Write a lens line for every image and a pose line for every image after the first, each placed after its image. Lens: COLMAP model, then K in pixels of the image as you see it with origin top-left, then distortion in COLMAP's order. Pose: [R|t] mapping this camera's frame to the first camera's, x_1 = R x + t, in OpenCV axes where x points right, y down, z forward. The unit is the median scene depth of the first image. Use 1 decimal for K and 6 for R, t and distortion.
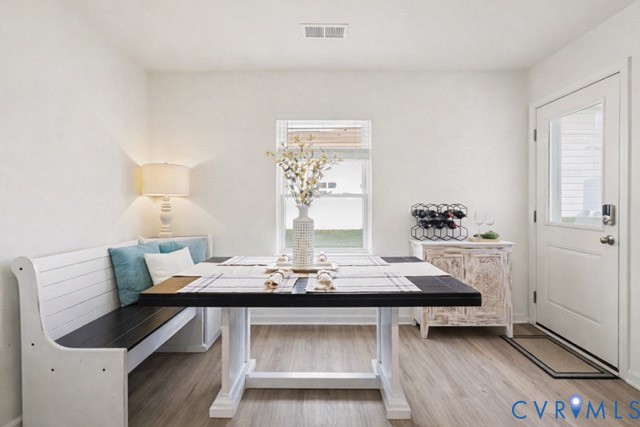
lens RADIAL K [[296.7, 0, 329.4], [0, 296.7, 205.0], [0, 0, 1]] dist [-0.004176, -0.001534]
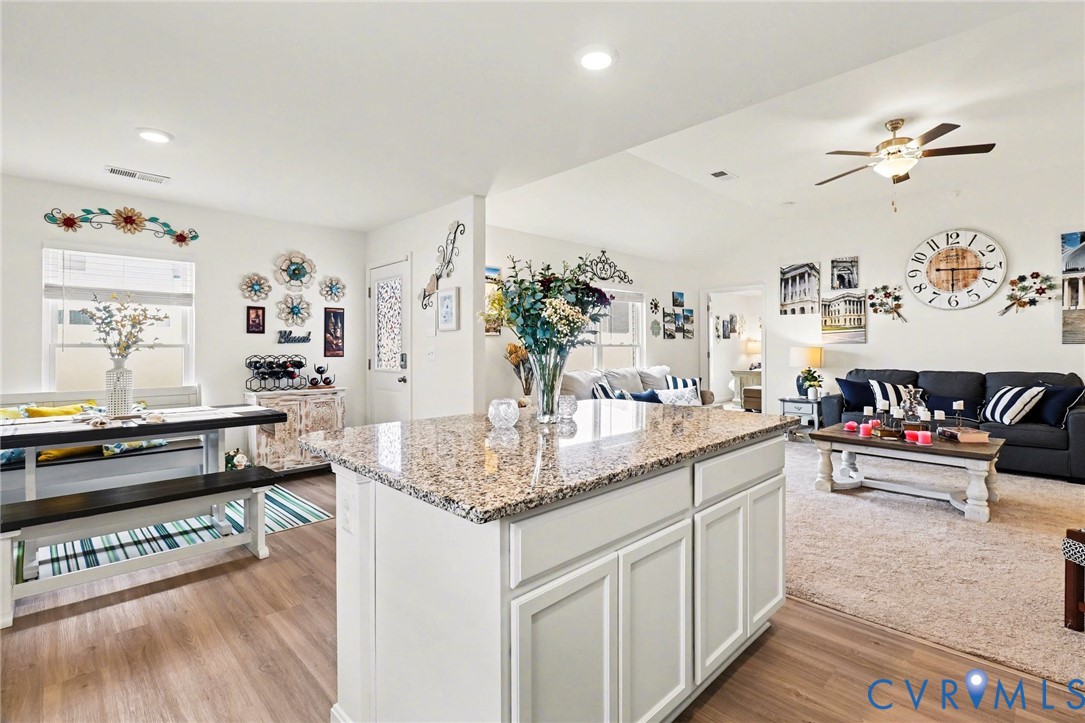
lens RADIAL K [[503.0, 0, 558.4], [0, 503.0, 347.1], [0, 0, 1]] dist [-0.004176, -0.001534]
pose [[0.710368, -0.001634, 0.703828, -0.155926], [0.014093, 0.999830, -0.011903, 0.004132], [-0.703689, 0.018375, 0.710271, -0.906326]]
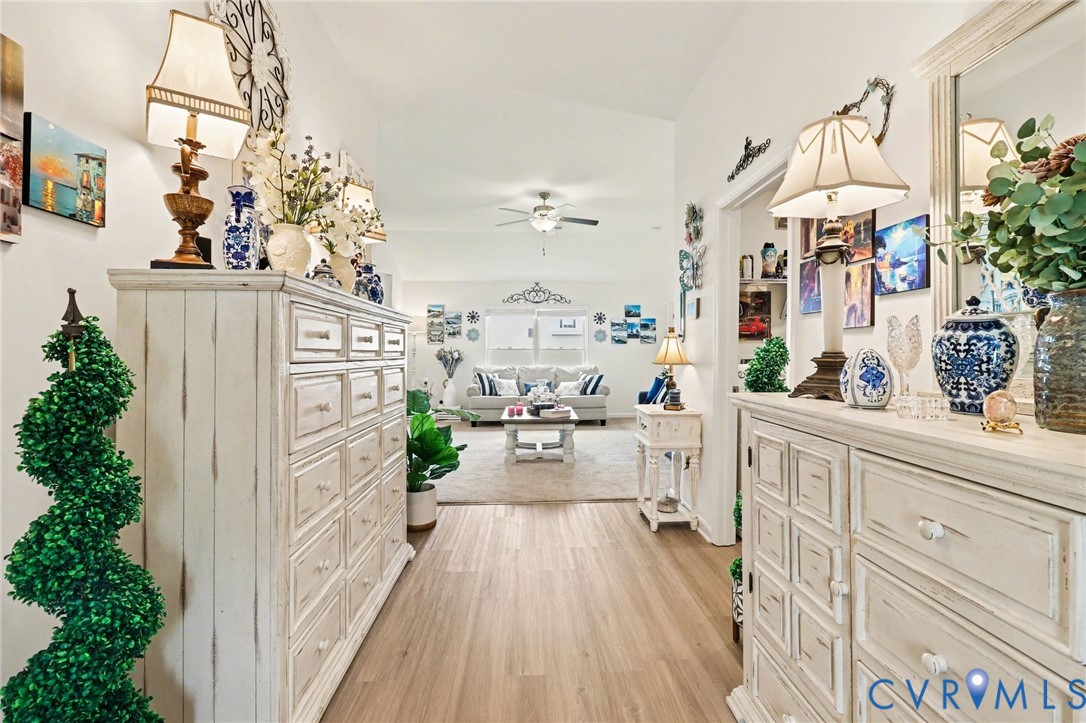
lens RADIAL K [[503.4, 0, 558.9], [0, 503.4, 347.1], [0, 0, 1]] dist [-0.004176, -0.001534]
pose [[0.998506, 0.000415, 0.054637, 1.644640], [0.000976, 0.999676, -0.025436, 0.042668], [-0.054630, 0.025451, 0.998182, -2.761482]]
